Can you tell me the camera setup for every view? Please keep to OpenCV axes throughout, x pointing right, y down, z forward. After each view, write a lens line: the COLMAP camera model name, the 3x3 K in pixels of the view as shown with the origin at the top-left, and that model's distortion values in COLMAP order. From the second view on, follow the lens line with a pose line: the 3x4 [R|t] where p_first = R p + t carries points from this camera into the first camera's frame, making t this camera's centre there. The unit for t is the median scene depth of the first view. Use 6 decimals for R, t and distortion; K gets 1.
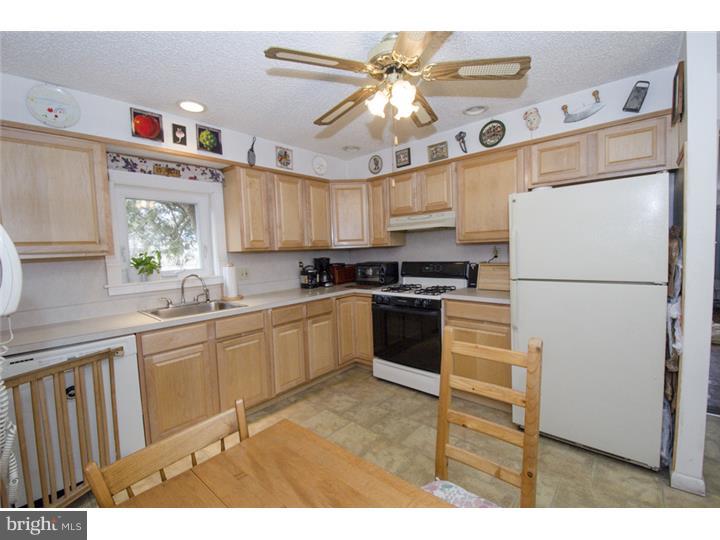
lens RADIAL K [[338.9, 0, 360.0], [0, 338.9, 270.0], [0, 0, 1]] dist [-0.023532, -0.000490]
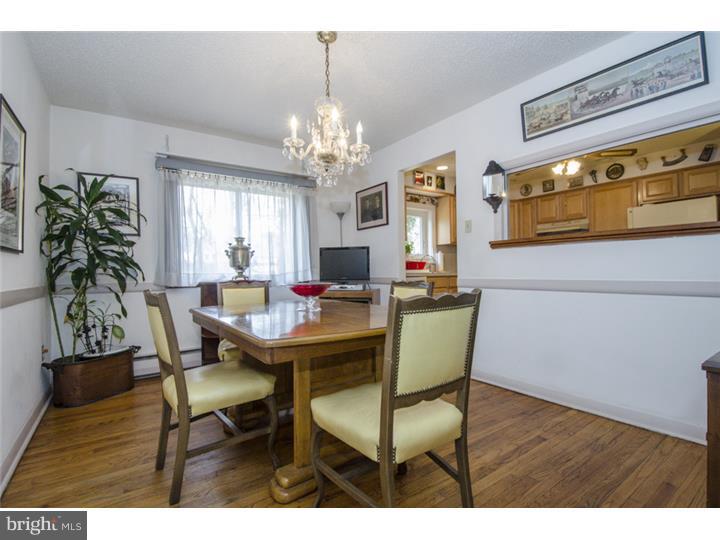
lens RADIAL K [[338.9, 0, 360.0], [0, 338.9, 270.0], [0, 0, 1]] dist [-0.023532, -0.000490]
pose [[0.964990, 0.017949, -0.261671, -0.382867], [-0.030135, 0.998636, -0.042632, 0.187145], [0.260549, 0.049025, 0.964215, -0.890038]]
